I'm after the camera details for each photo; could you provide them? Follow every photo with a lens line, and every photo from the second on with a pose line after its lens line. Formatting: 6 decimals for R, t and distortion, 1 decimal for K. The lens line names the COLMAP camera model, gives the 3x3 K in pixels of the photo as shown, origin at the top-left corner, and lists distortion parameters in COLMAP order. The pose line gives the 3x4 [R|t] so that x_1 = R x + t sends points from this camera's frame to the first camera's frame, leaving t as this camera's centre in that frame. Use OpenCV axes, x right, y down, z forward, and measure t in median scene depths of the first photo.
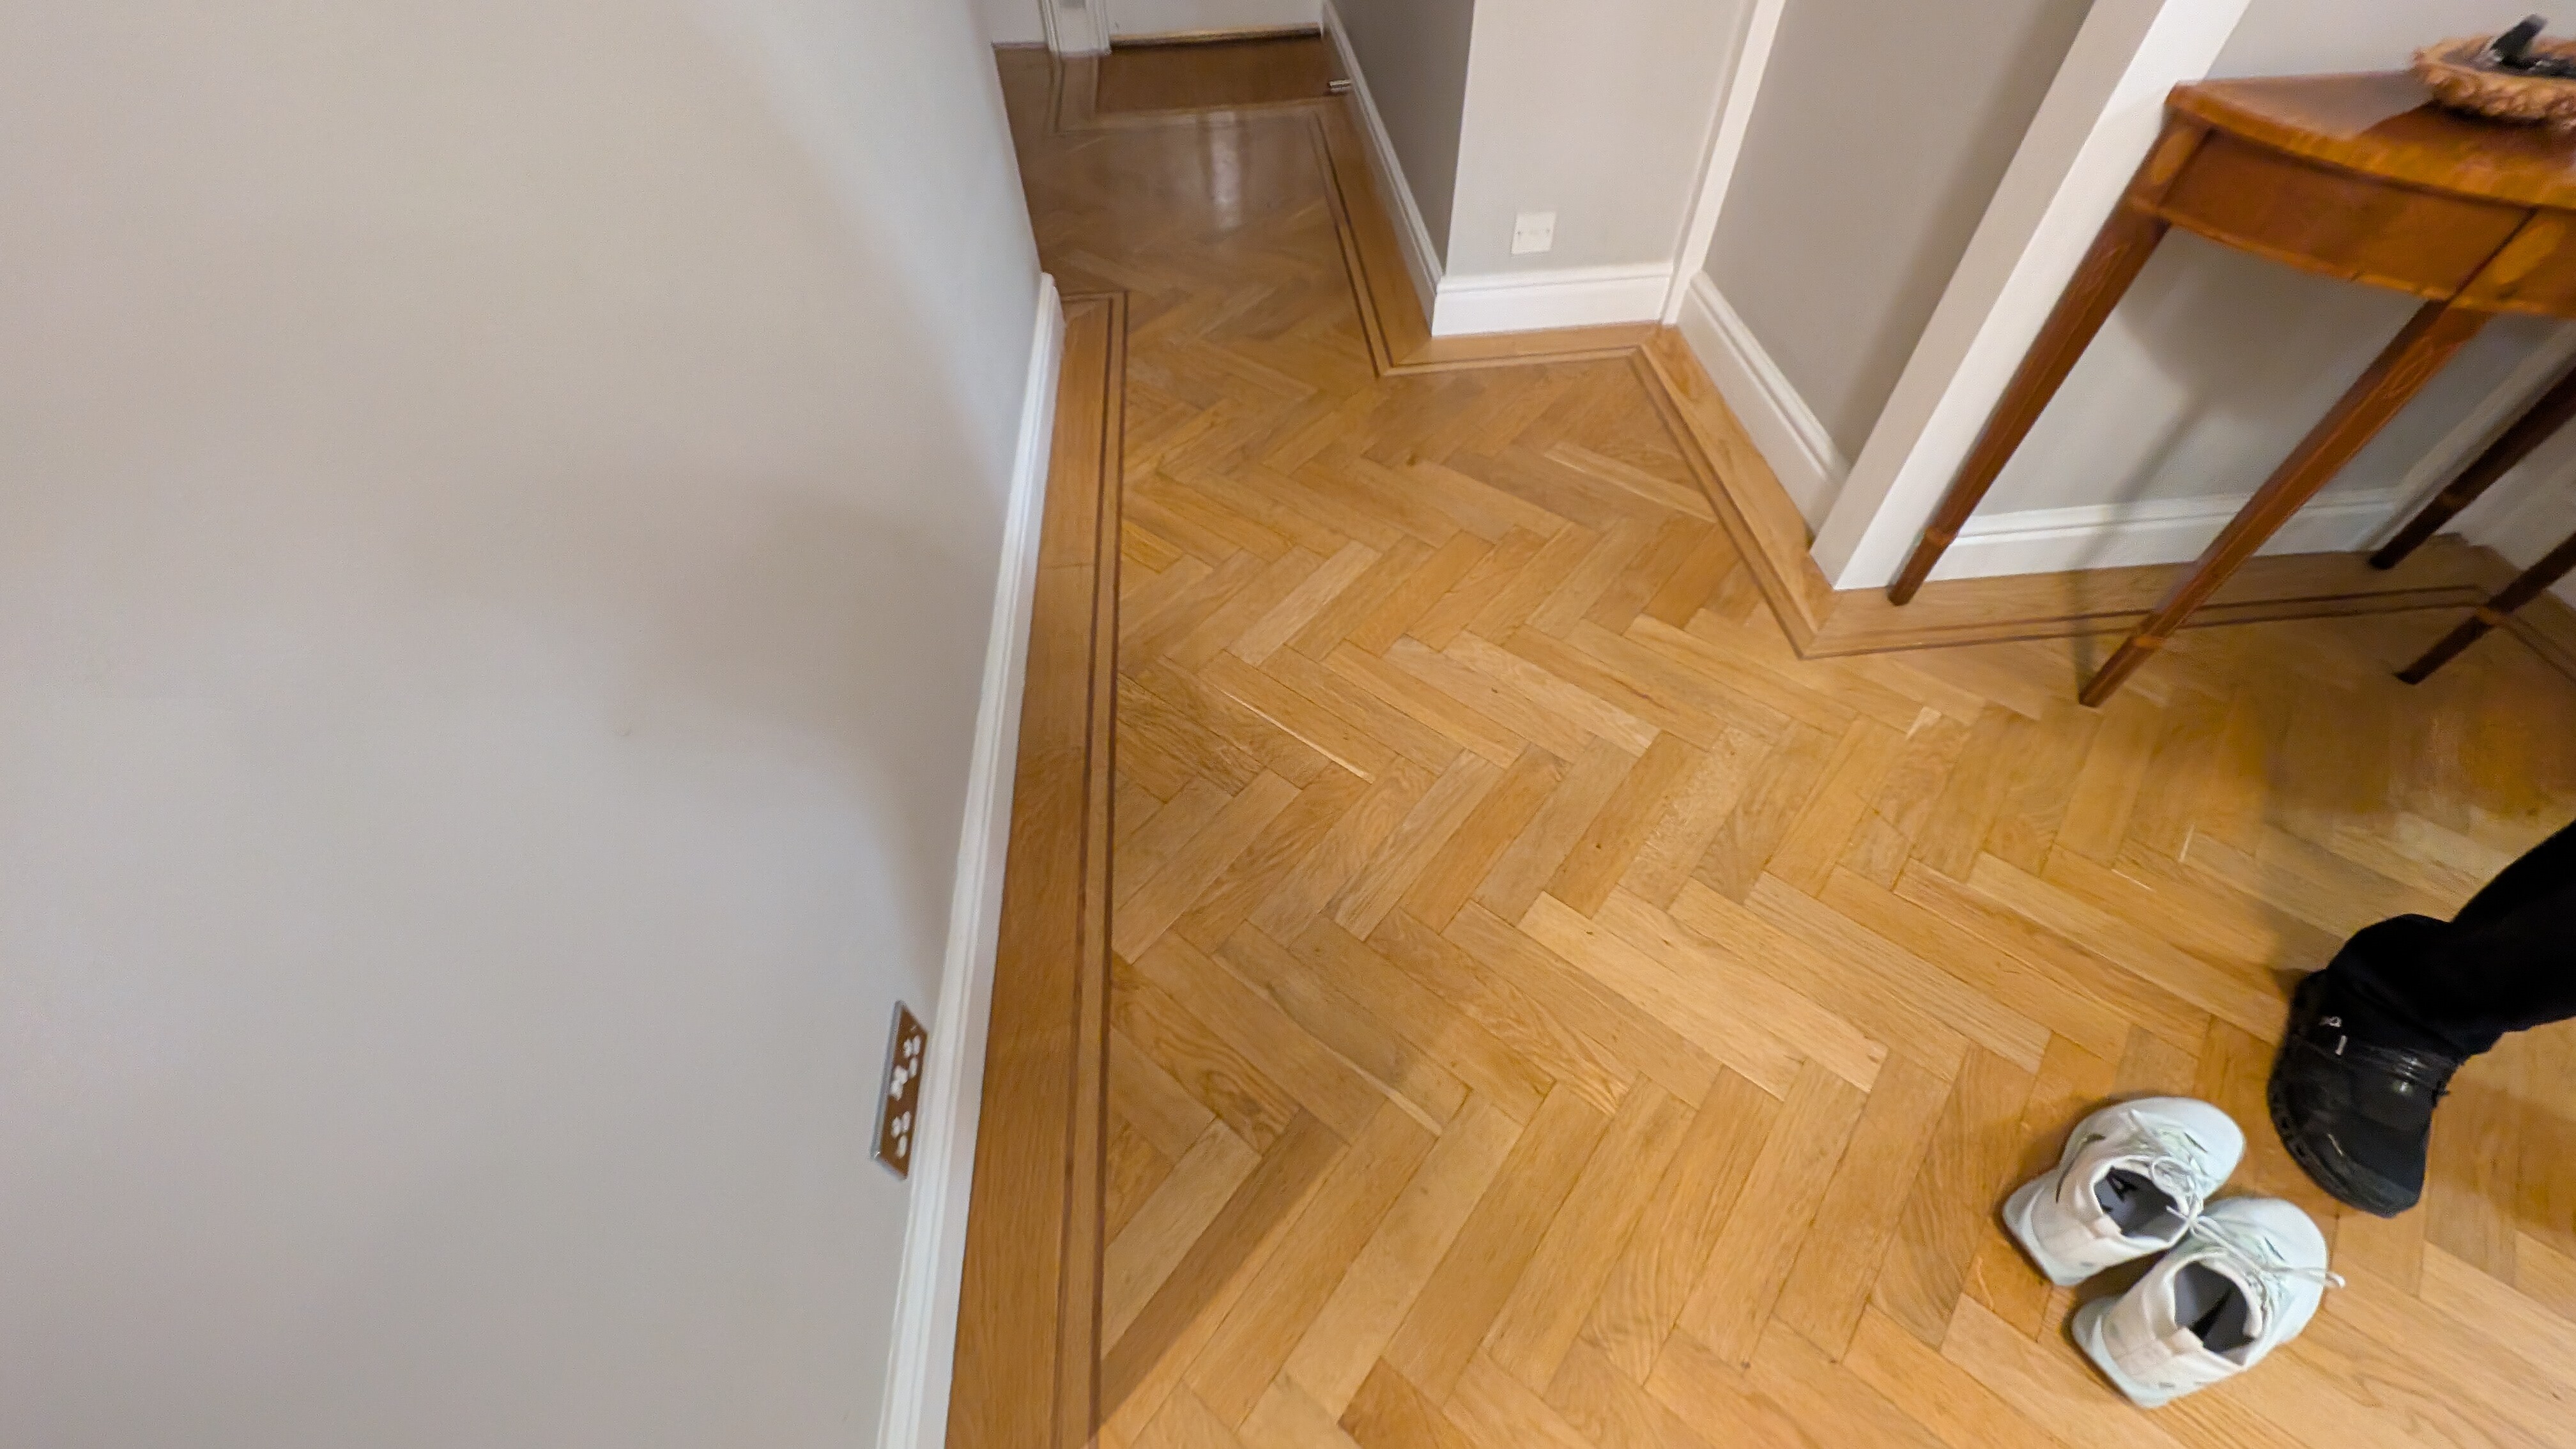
lens RADIAL K [[964.9, 0, 1277.1], [0, 964.9, 726.4], [0, 0, 1]] dist [0.012290, -0.006597]
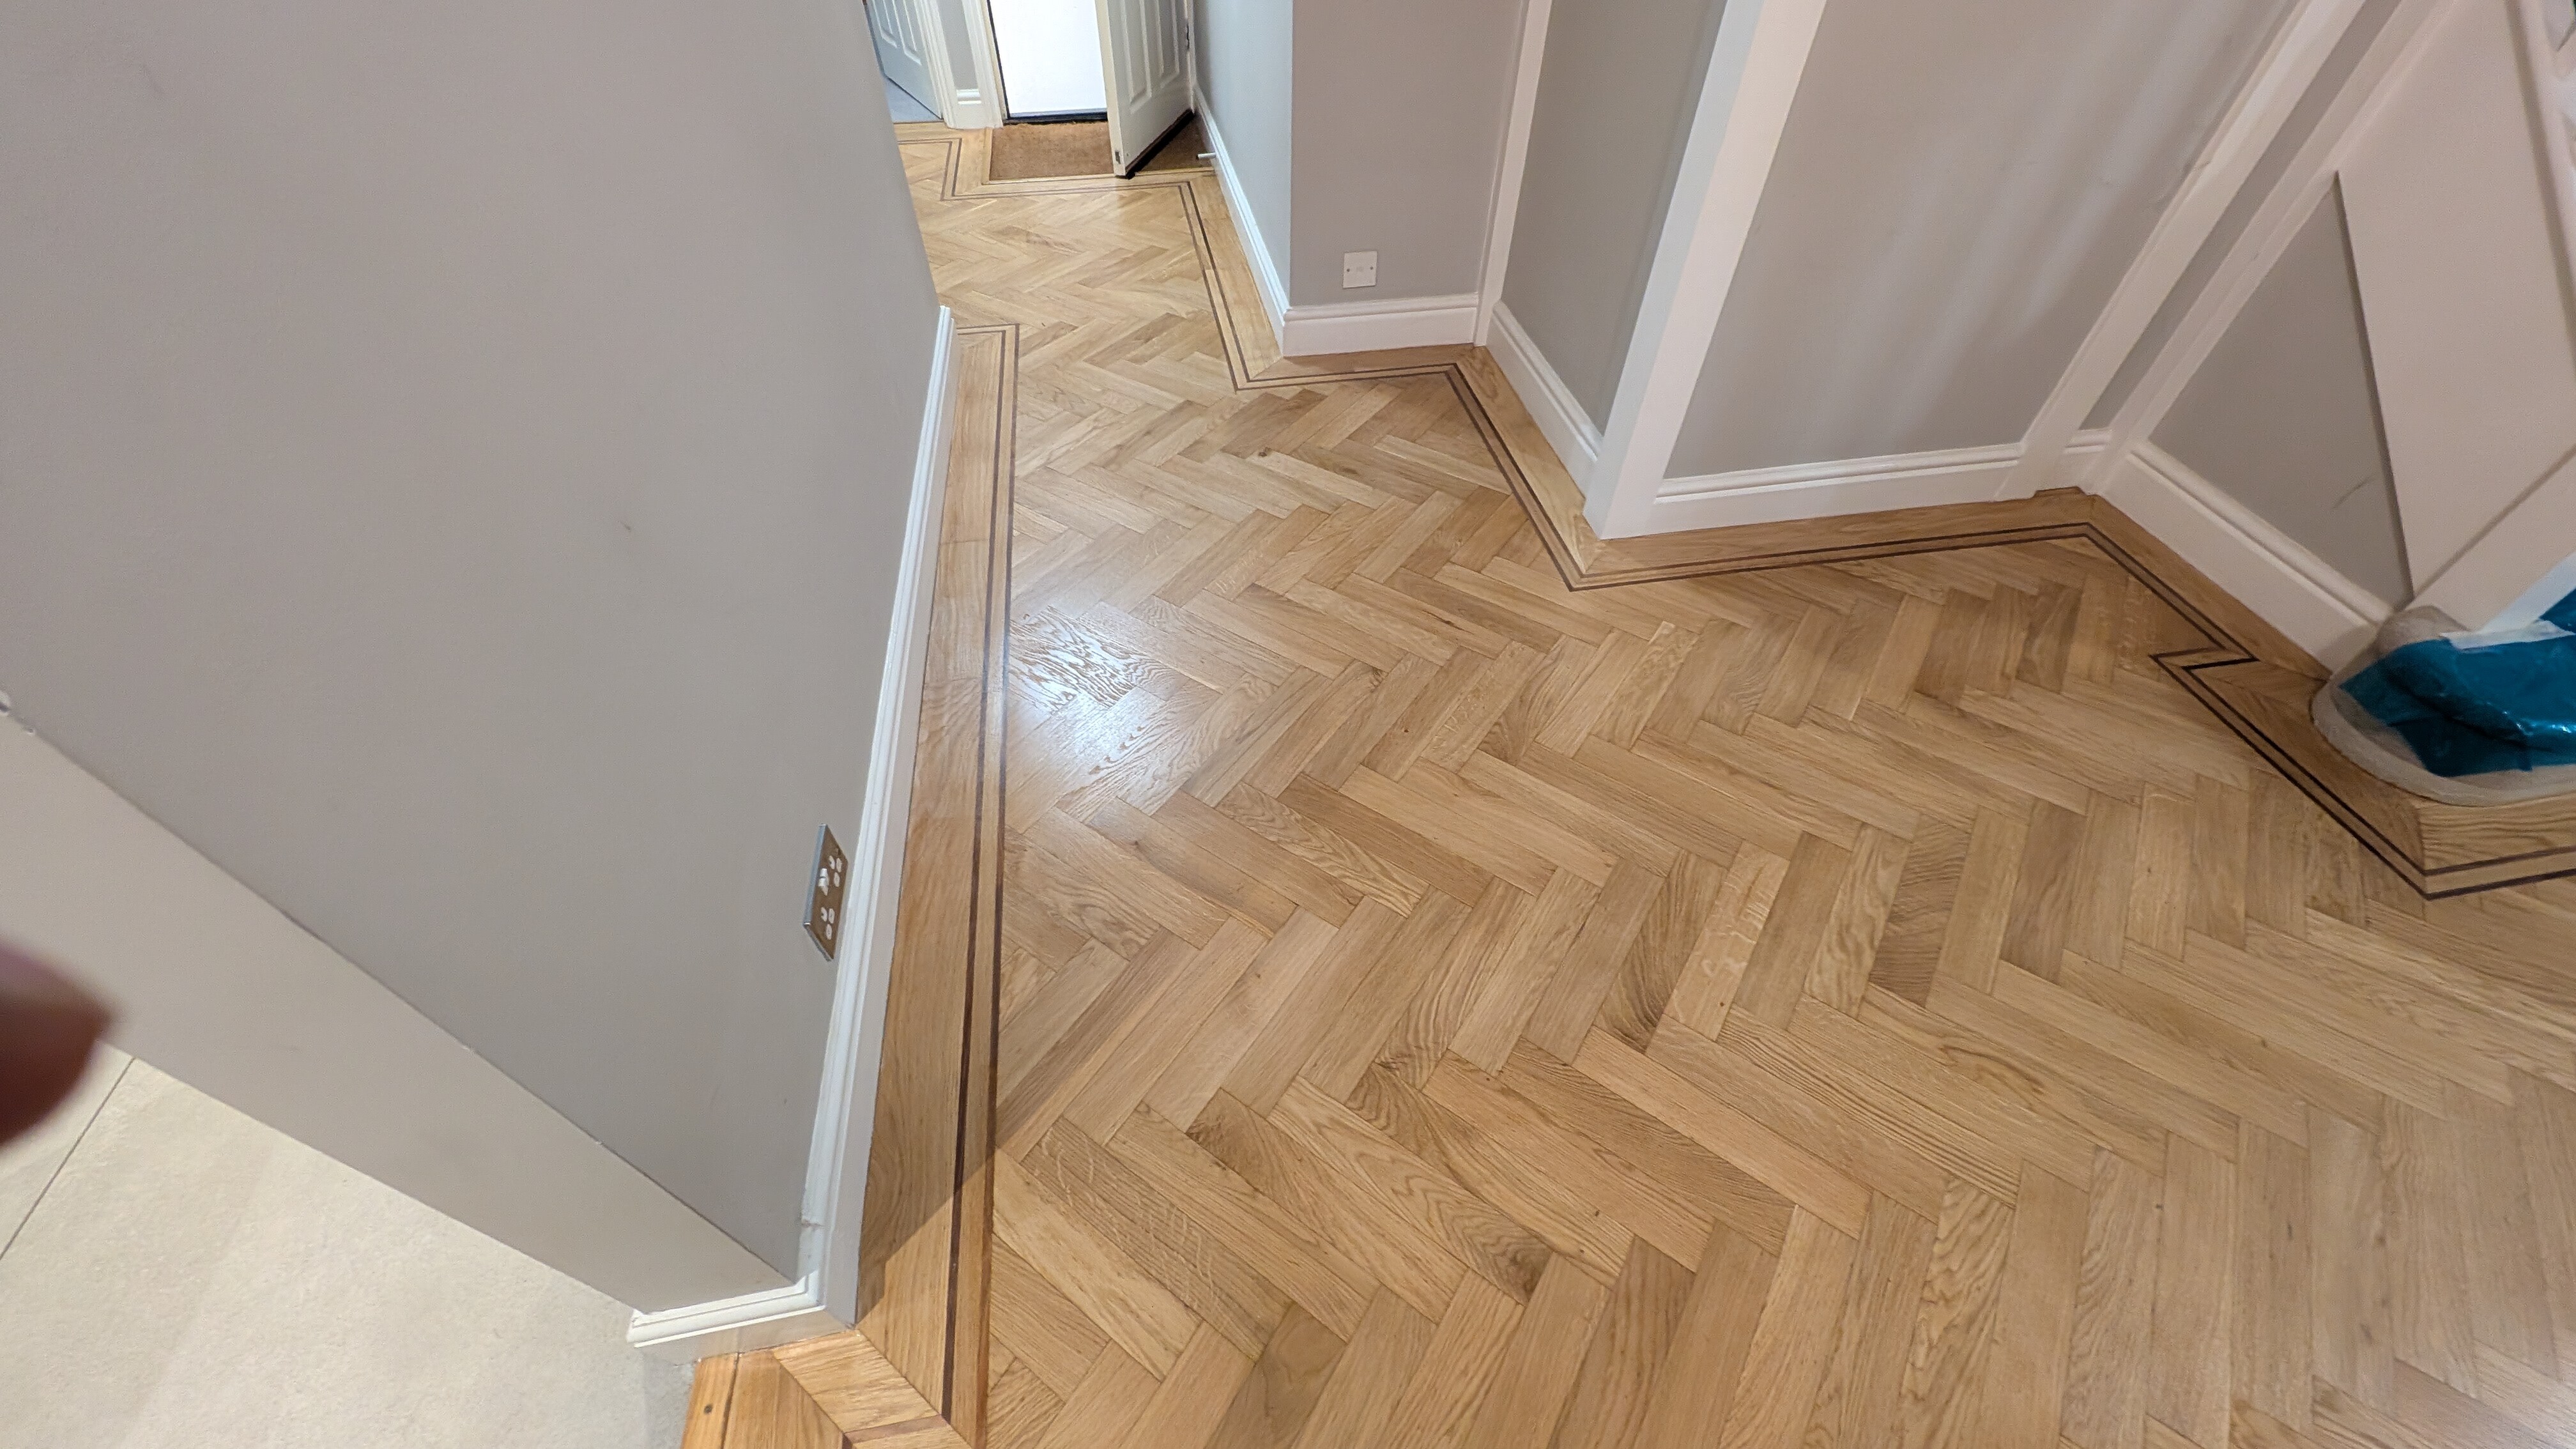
lens RADIAL K [[964.9, 0, 1277.1], [0, 964.9, 726.4], [0, 0, 1]] dist [0.012290, -0.006597]
pose [[0.996300, -0.040735, 0.075675, 0.061313], [0.045674, 0.996857, -0.064734, 0.155243], [-0.072800, 0.067951, 0.995029, -0.175581]]
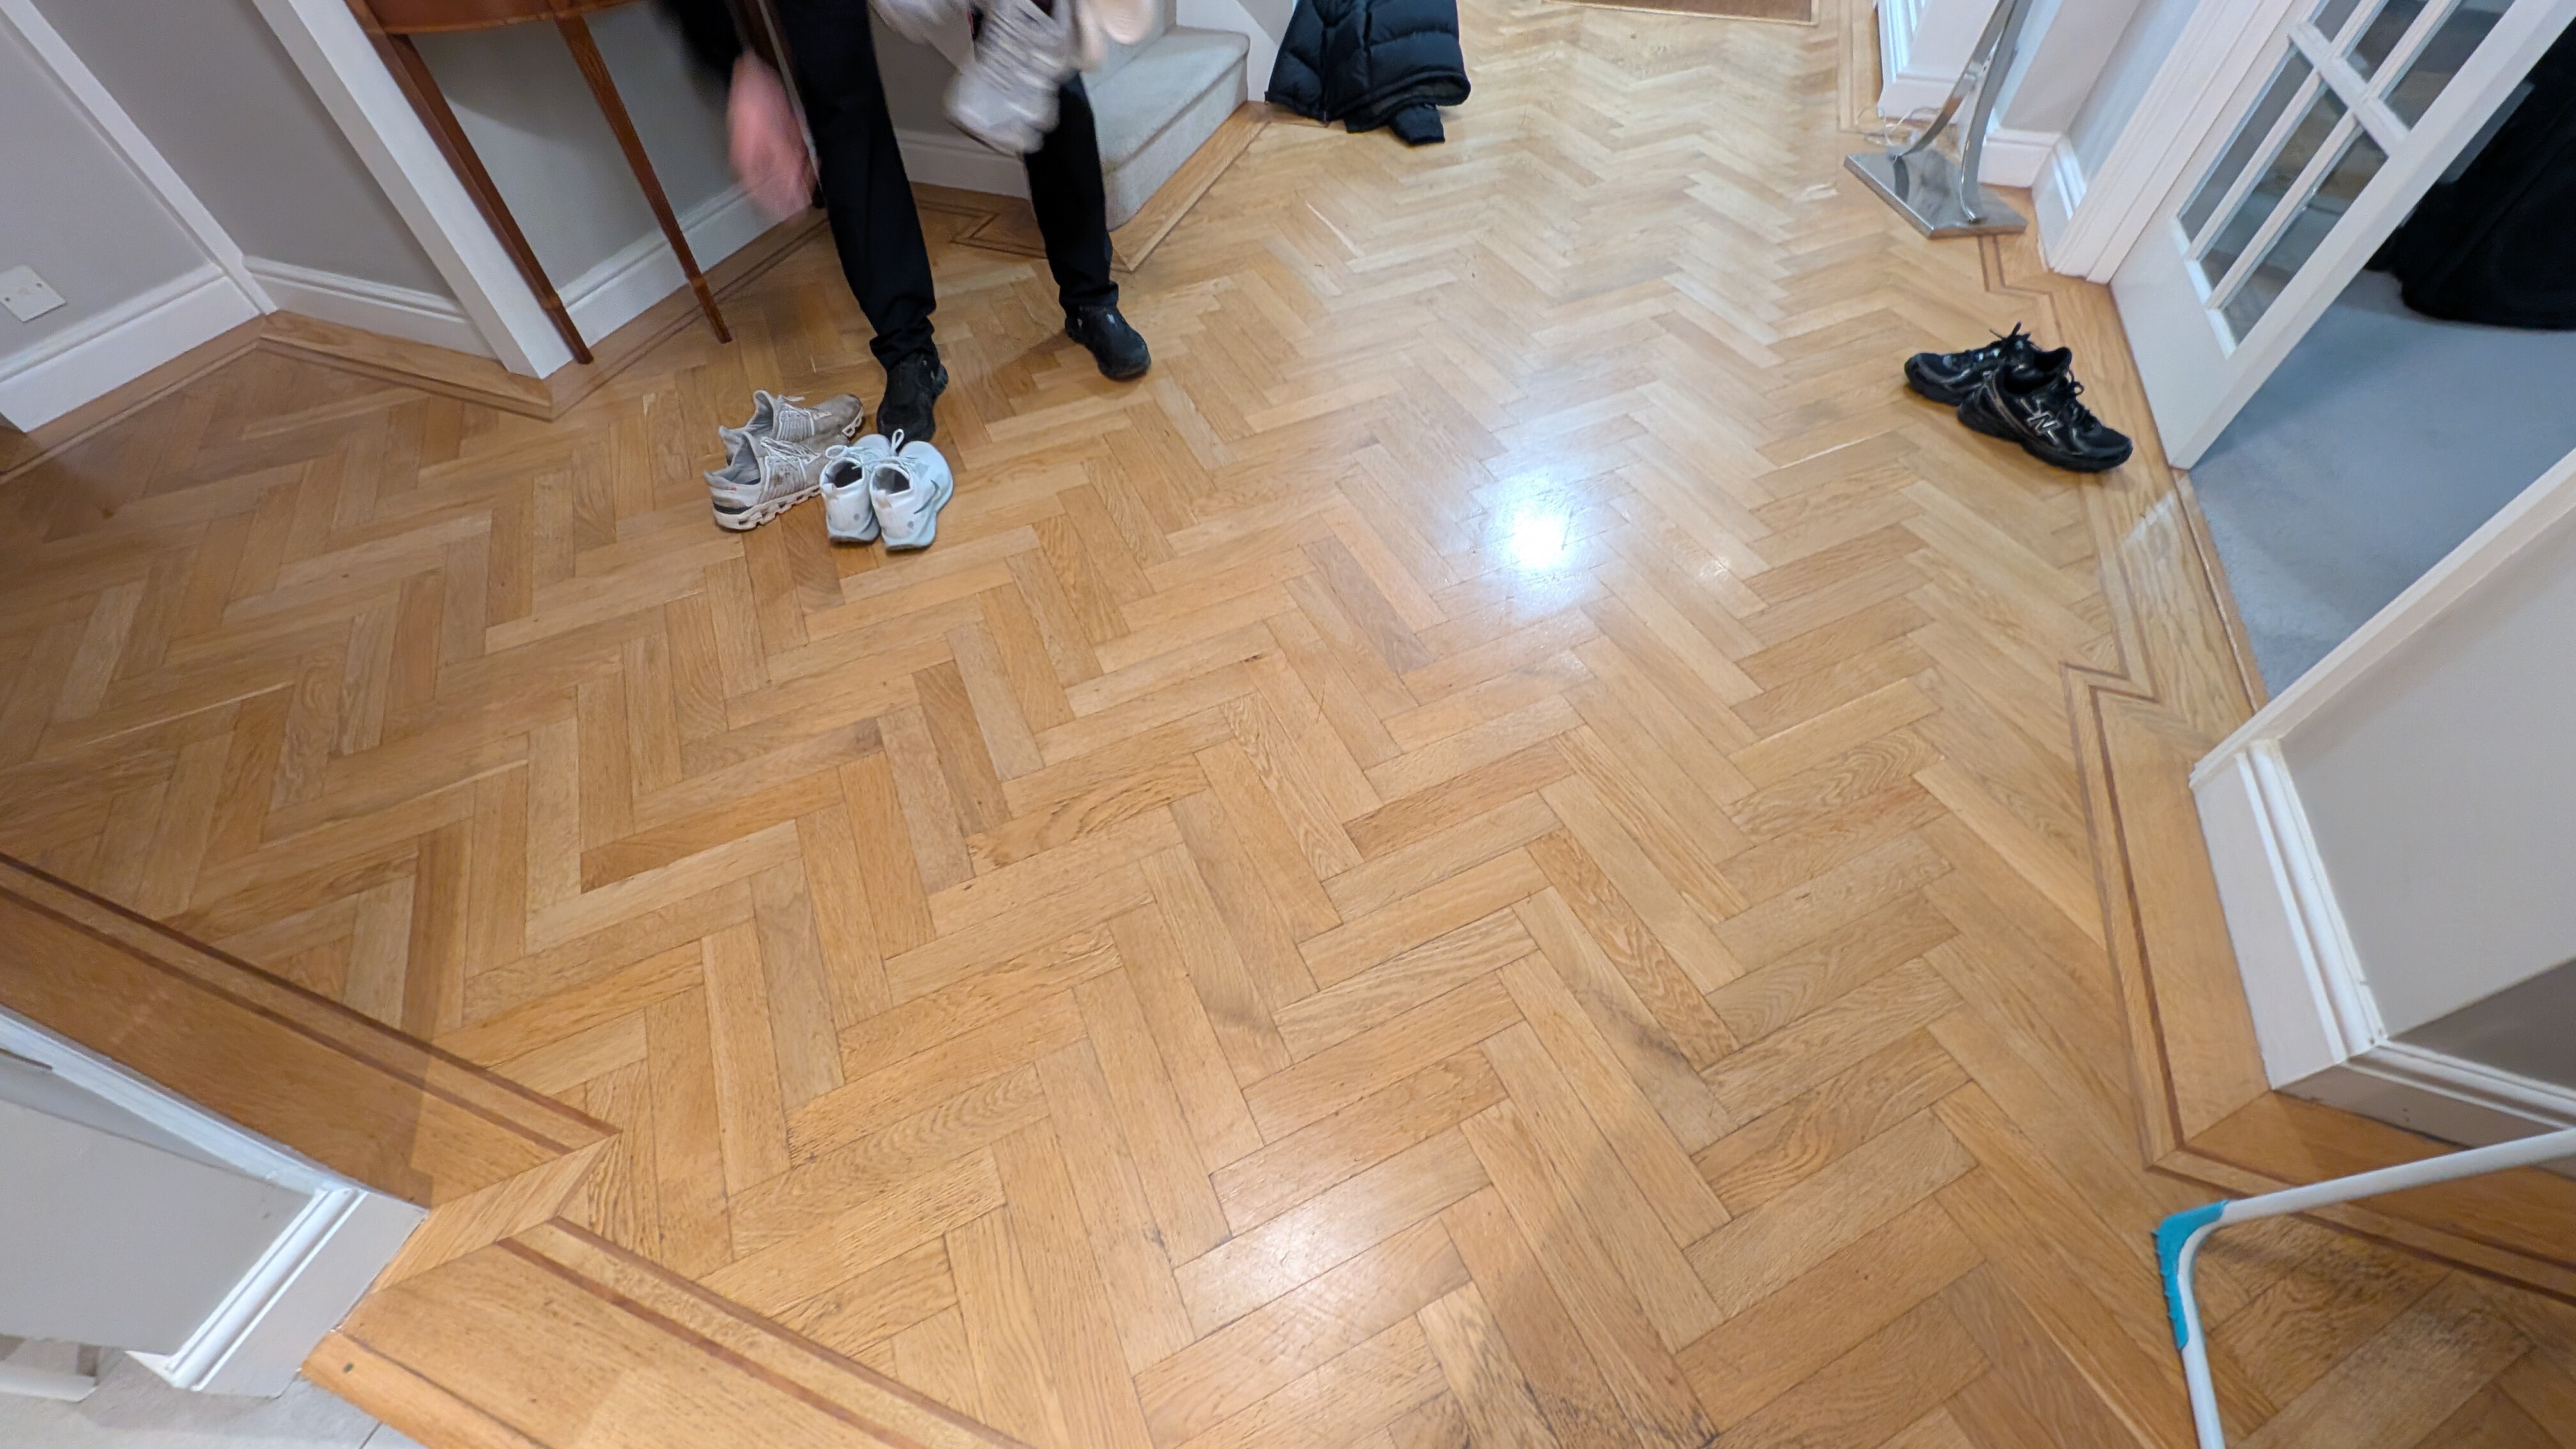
lens RADIAL K [[964.9, 0, 1277.1], [0, 964.9, 726.4], [0, 0, 1]] dist [0.012290, -0.006597]
pose [[0.421628, -0.693880, 0.583747, -0.095861], [0.707709, 0.654287, 0.266565, 0.511364], [-0.566902, 0.300732, 0.766931, -0.419074]]
